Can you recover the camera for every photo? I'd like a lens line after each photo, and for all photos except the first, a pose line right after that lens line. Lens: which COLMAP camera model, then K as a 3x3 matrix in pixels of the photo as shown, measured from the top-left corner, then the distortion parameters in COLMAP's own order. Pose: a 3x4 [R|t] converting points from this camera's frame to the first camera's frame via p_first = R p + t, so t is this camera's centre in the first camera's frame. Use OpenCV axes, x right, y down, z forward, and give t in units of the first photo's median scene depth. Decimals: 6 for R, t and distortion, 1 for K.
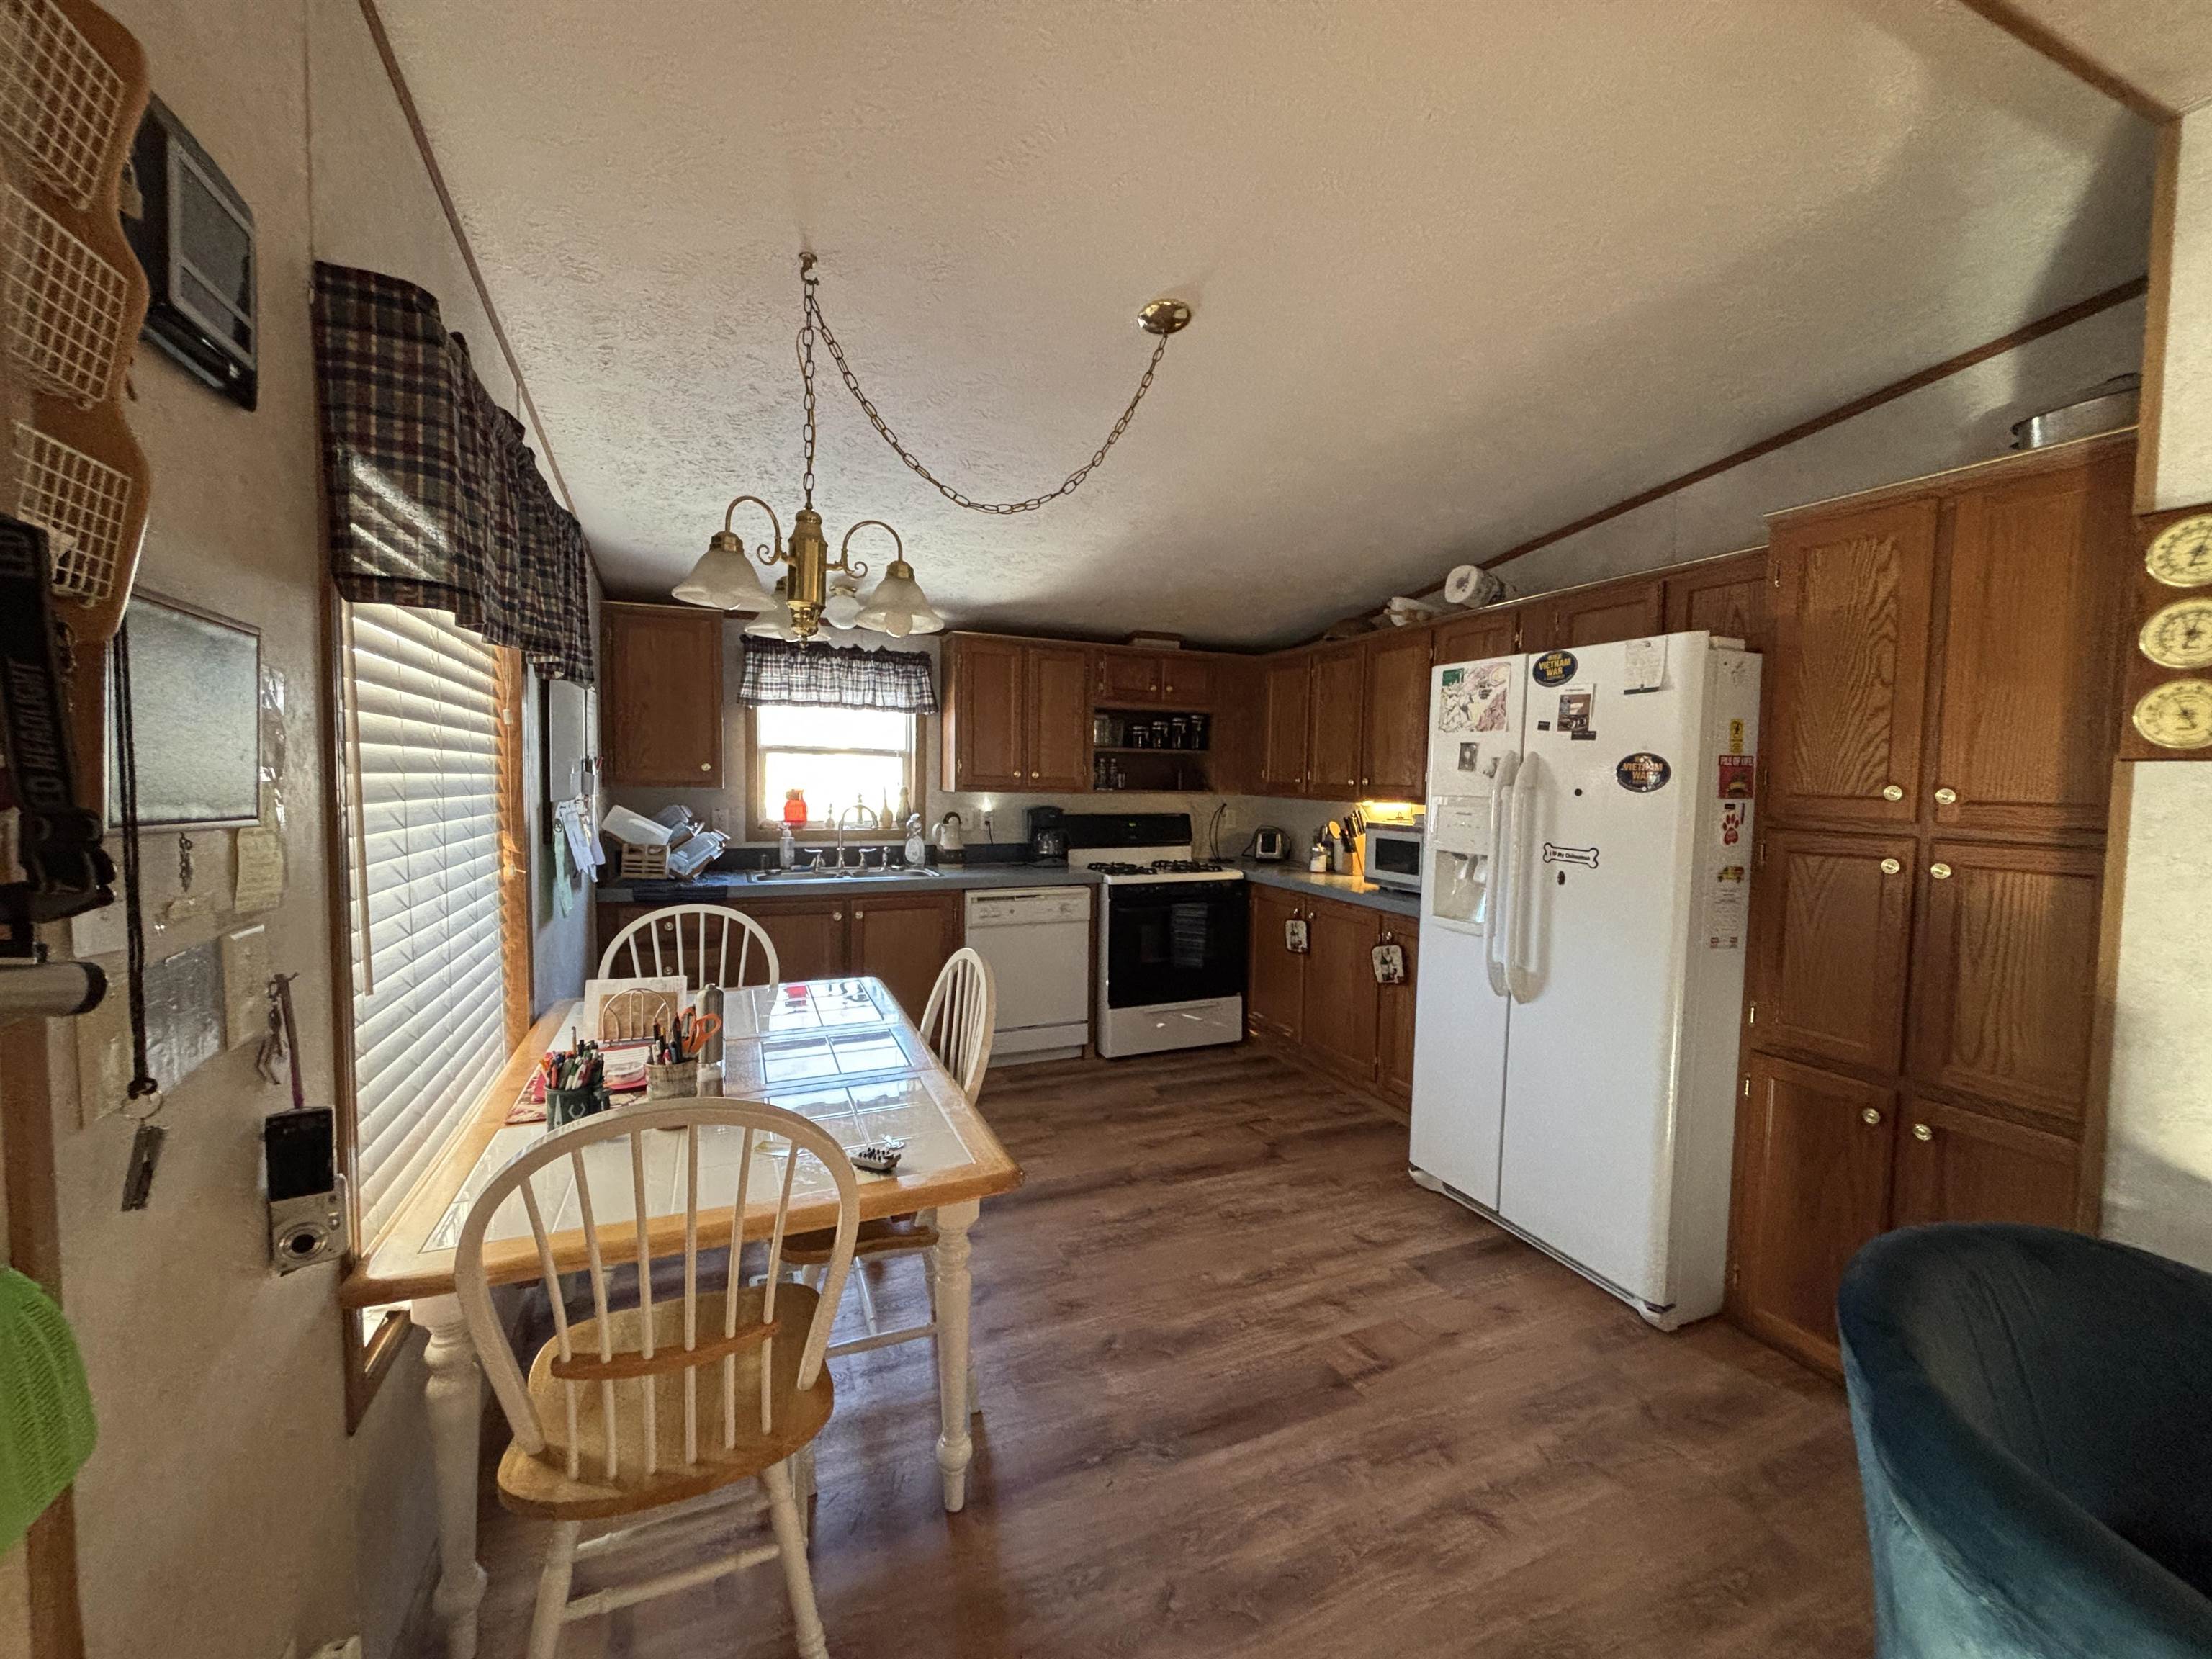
lens RADIAL K [[901.2, 0, 1101.2], [0, 901.2, 836.5], [0, 0, 1]] dist [0.001347, 0.000151]
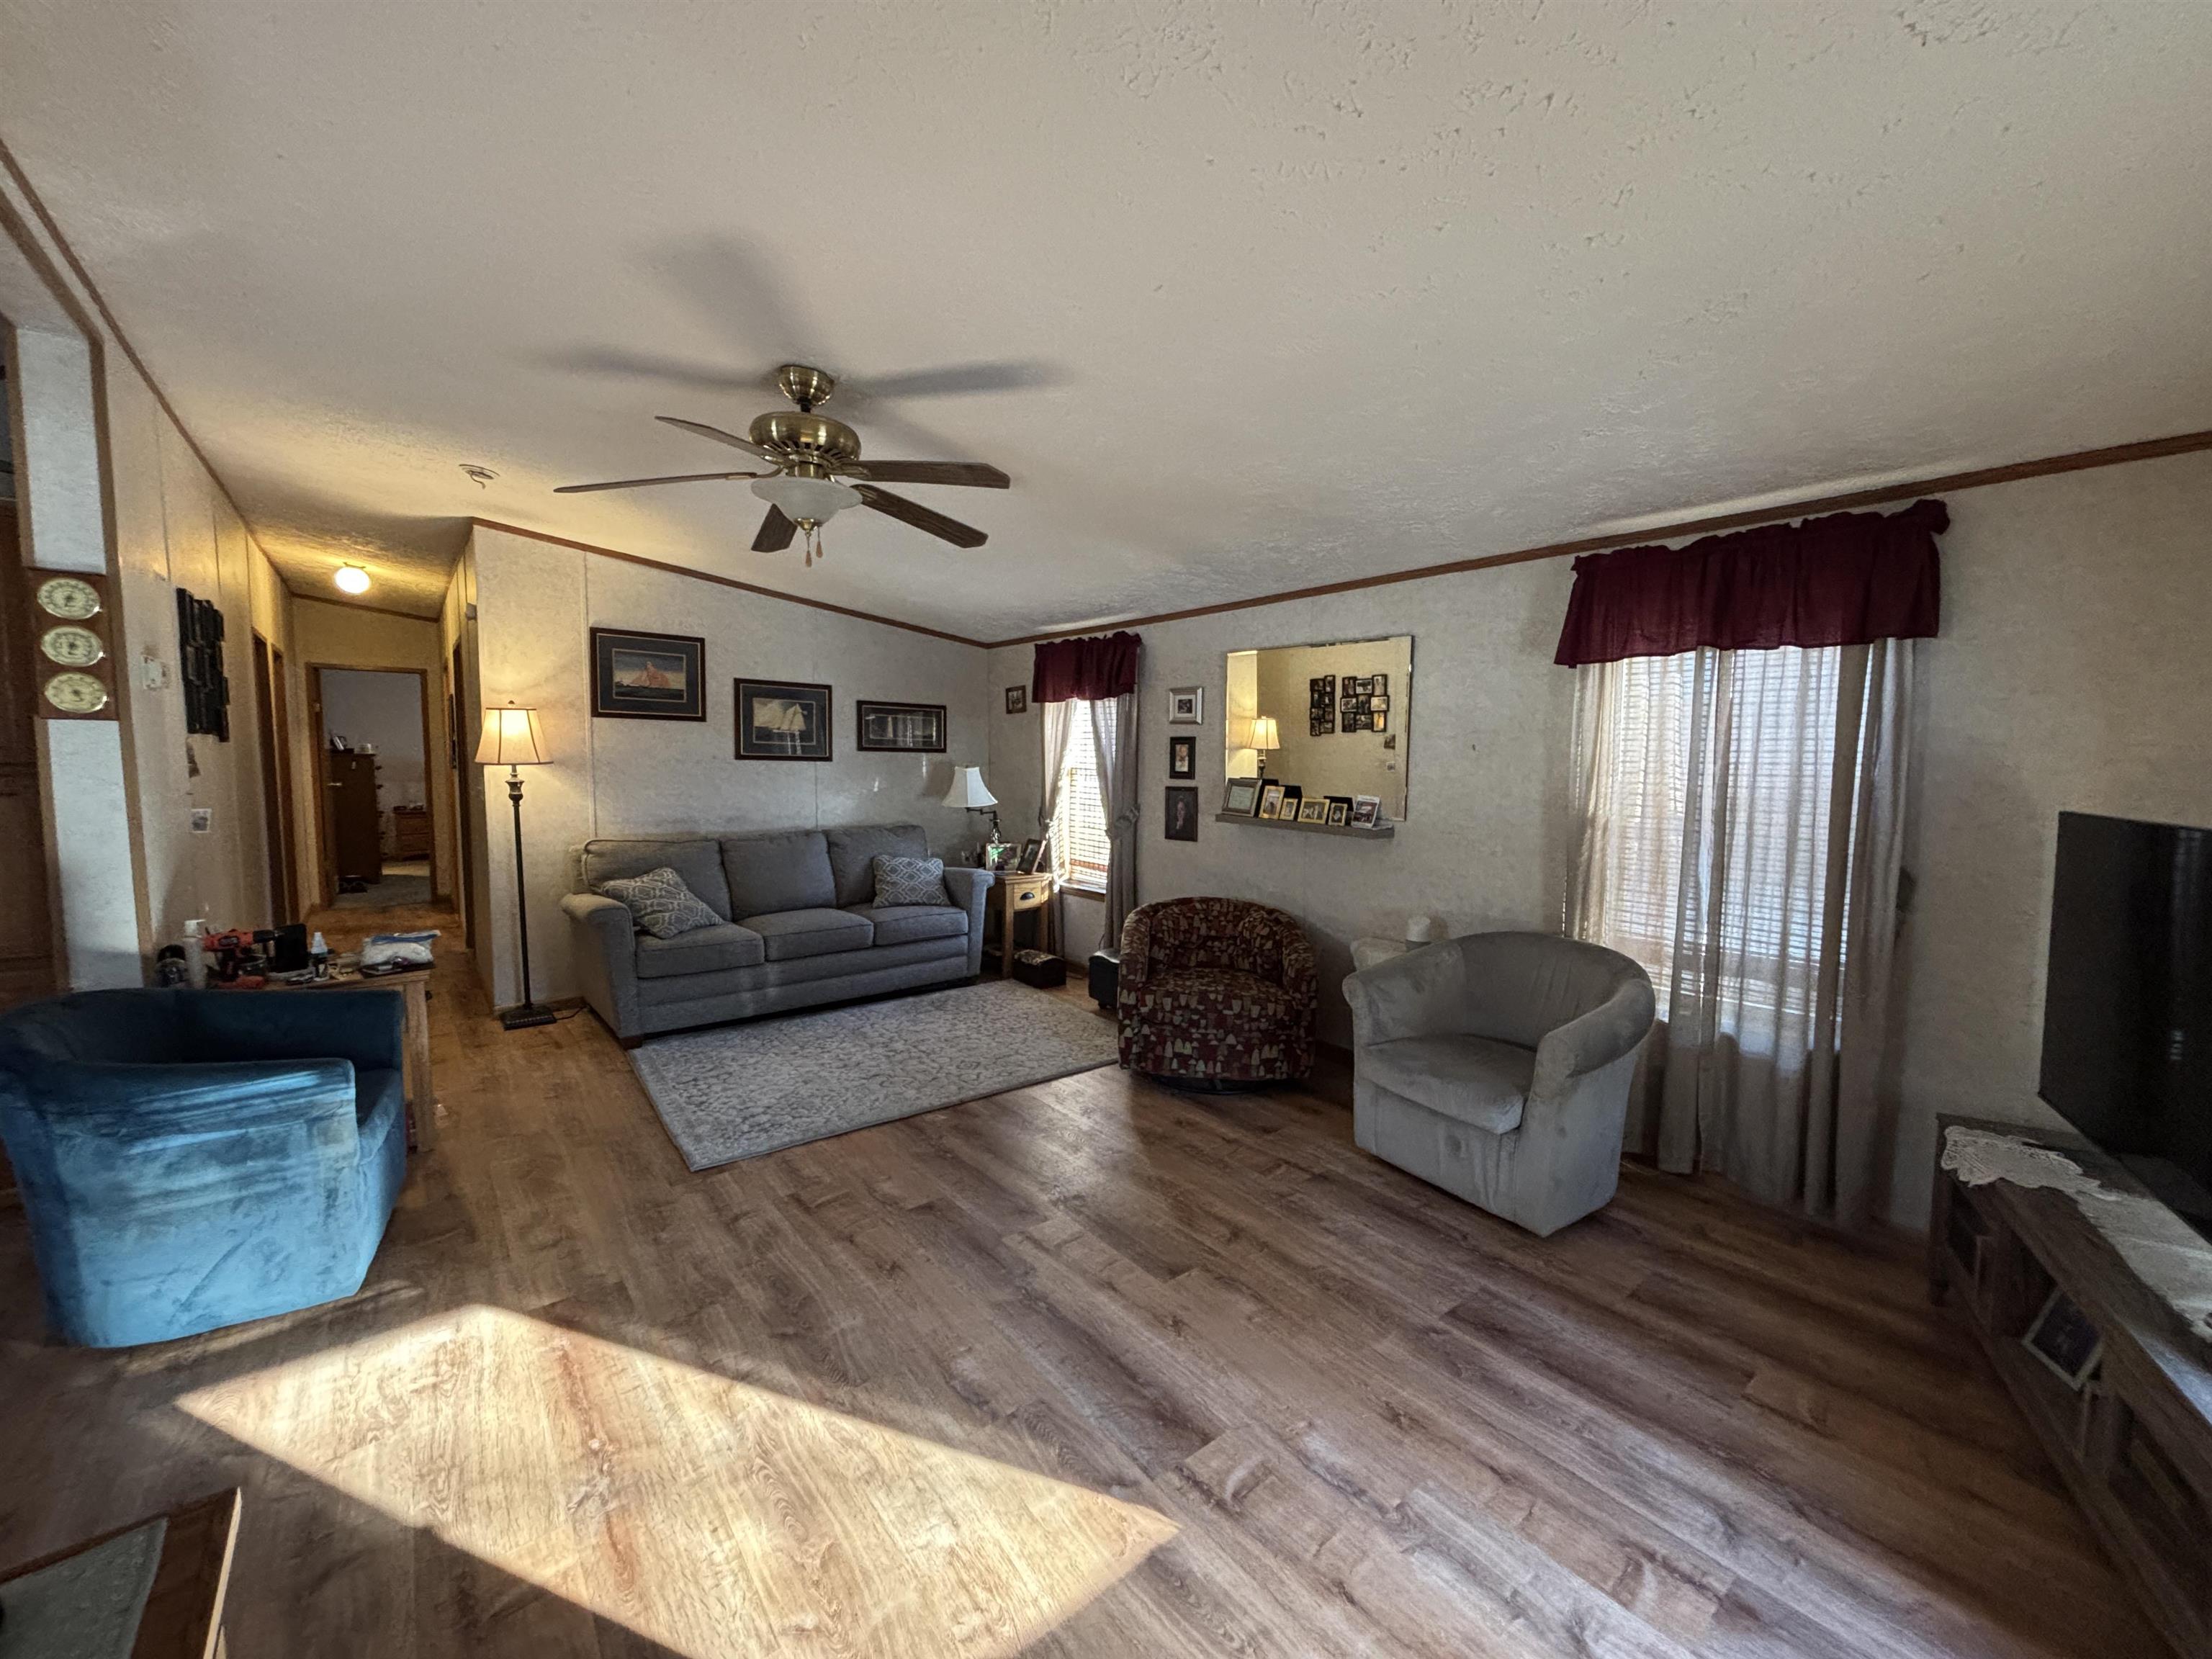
lens RADIAL K [[878.4, 0, 1101.2], [0, 878.4, 823.3], [0, 0, 1]] dist [-0.001631, -0.000194]
pose [[-0.262141, -0.095997, 0.960243, -0.751892], [0.060496, 0.991448, 0.115631, 0.028557], [-0.963132, 0.088402, -0.254092, -0.345592]]
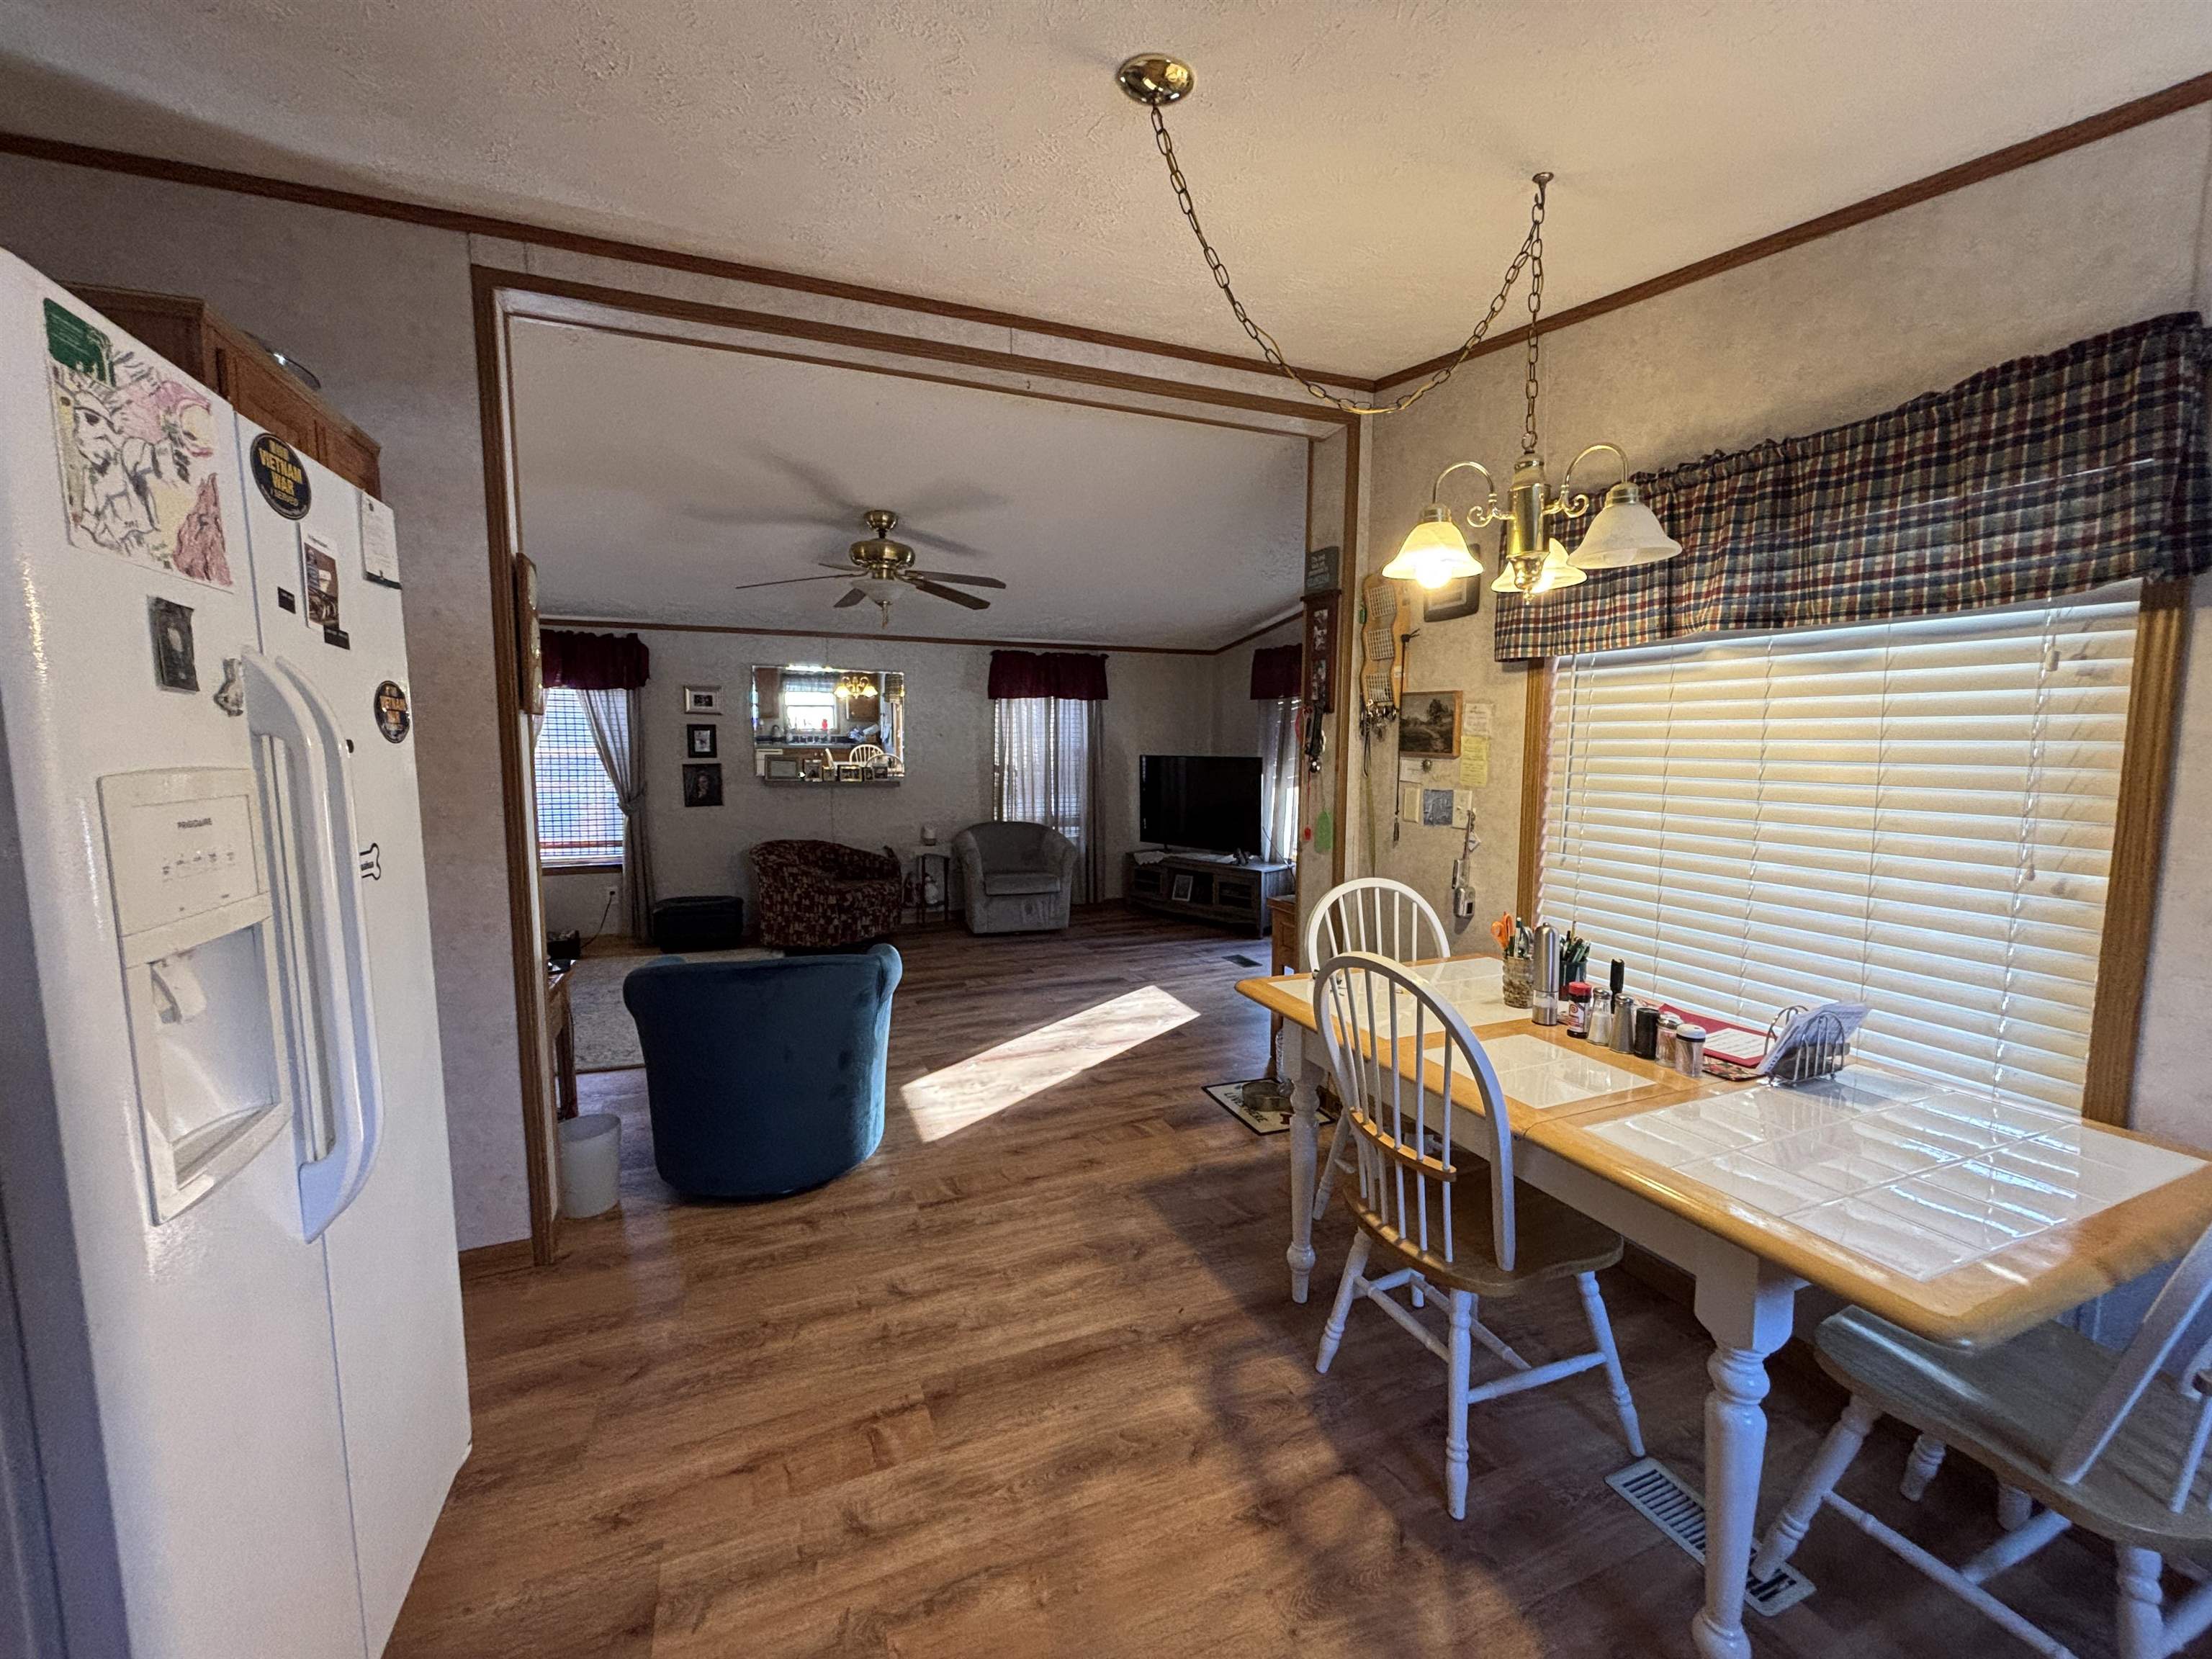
lens RADIAL K [[901.2, 0, 1101.2], [0, 901.2, 836.5], [0, 0, 1]] dist [0.001347, 0.000151]
pose [[-0.999646, -0.024250, 0.010981, 0.119429], [-0.021867, 0.983282, 0.180771, -0.138319], [-0.015181, 0.180467, -0.983464, 2.070590]]
